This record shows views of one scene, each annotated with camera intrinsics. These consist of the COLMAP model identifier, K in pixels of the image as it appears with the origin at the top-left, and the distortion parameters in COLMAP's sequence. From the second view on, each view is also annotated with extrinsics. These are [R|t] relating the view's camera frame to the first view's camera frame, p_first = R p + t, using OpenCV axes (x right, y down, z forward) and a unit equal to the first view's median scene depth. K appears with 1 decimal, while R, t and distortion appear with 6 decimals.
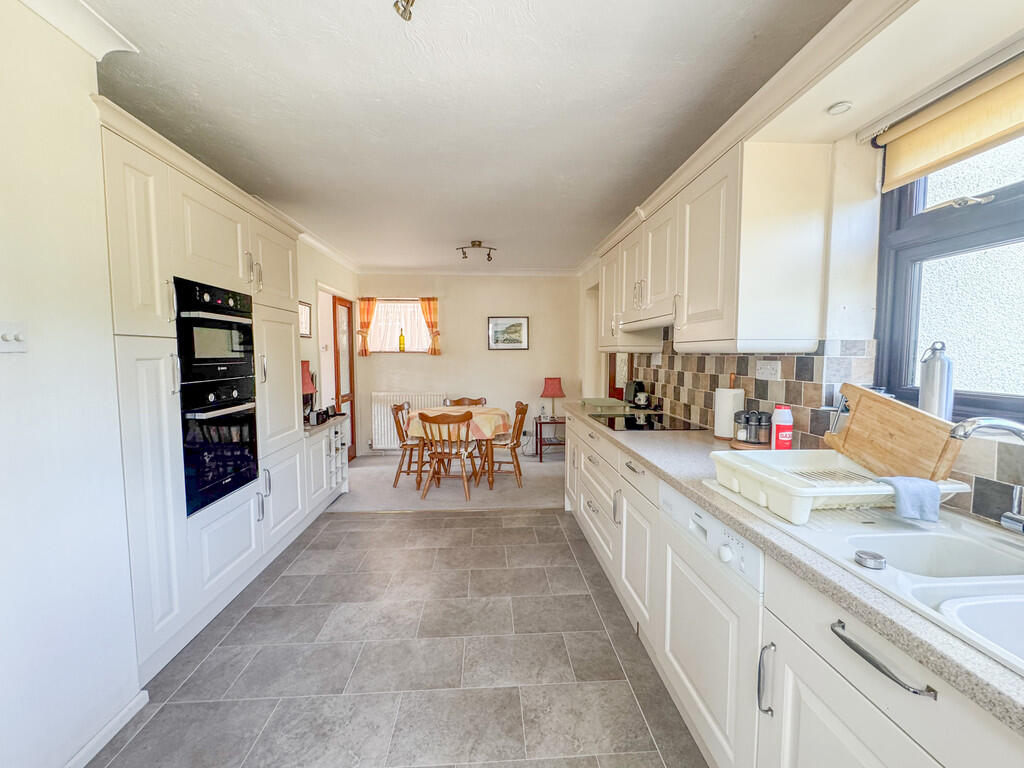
lens RADIAL K [[416.8, 0, 514.9], [0, 416.8, 382.8], [0, 0, 1]] dist [0.000759, 0.000105]
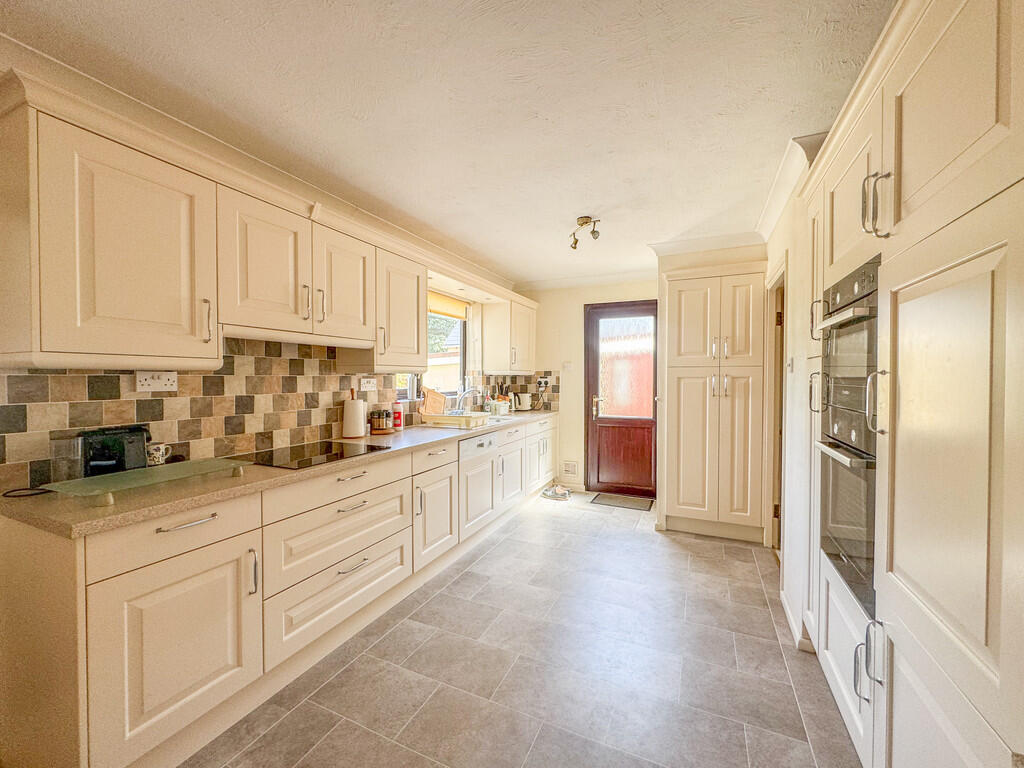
lens RADIAL K [[416.8, 0, 512.1], [0, 416.8, 384.6], [0, 0, 1]] dist [0.000759, 0.000105]
pose [[-0.881830, -0.003868, 0.471552, -0.502045], [0.032640, 0.997067, 0.069217, -0.098429], [-0.470437, 0.076430, -0.879118, 1.726581]]
